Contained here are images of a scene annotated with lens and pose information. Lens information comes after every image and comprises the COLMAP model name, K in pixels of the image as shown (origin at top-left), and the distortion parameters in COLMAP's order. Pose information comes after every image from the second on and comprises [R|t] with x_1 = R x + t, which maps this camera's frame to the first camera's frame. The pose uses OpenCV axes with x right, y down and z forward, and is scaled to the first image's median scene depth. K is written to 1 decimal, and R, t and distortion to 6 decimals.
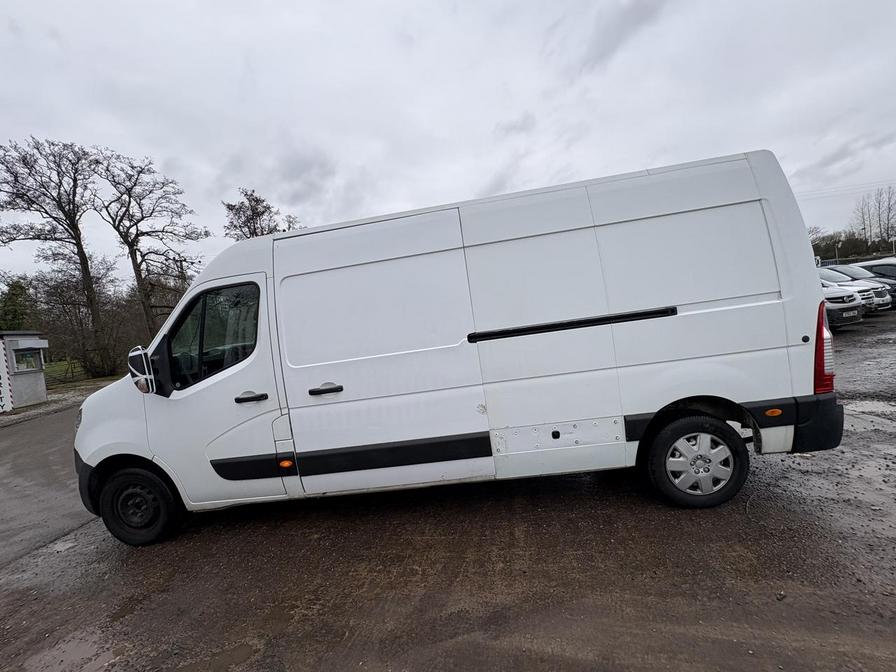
lens RADIAL K [[355.7, 0, 448.5], [0, 355.7, 335.6], [0, 0, 1]] dist [0.001008, 0.000250]
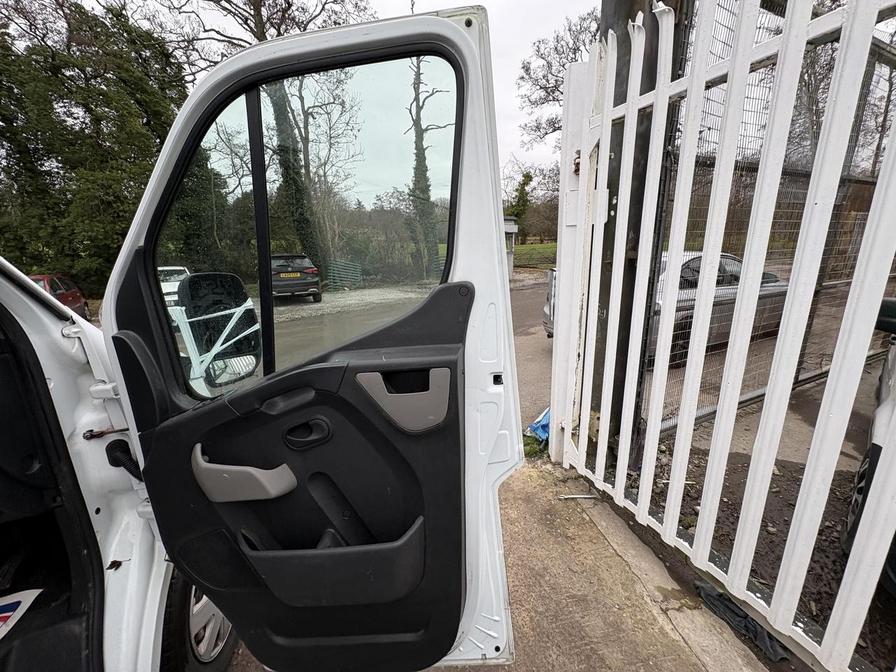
lens RADIAL K [[359.7, 0, 447.5], [0, 359.7, 330.5], [0, 0, 1]] dist [0.002039, 0.000142]
pose [[0.321280, 0.312392, -0.893975, -0.054599], [-0.049069, 0.948246, 0.313722, -0.010958], [0.945712, -0.056926, 0.319981, 0.254826]]
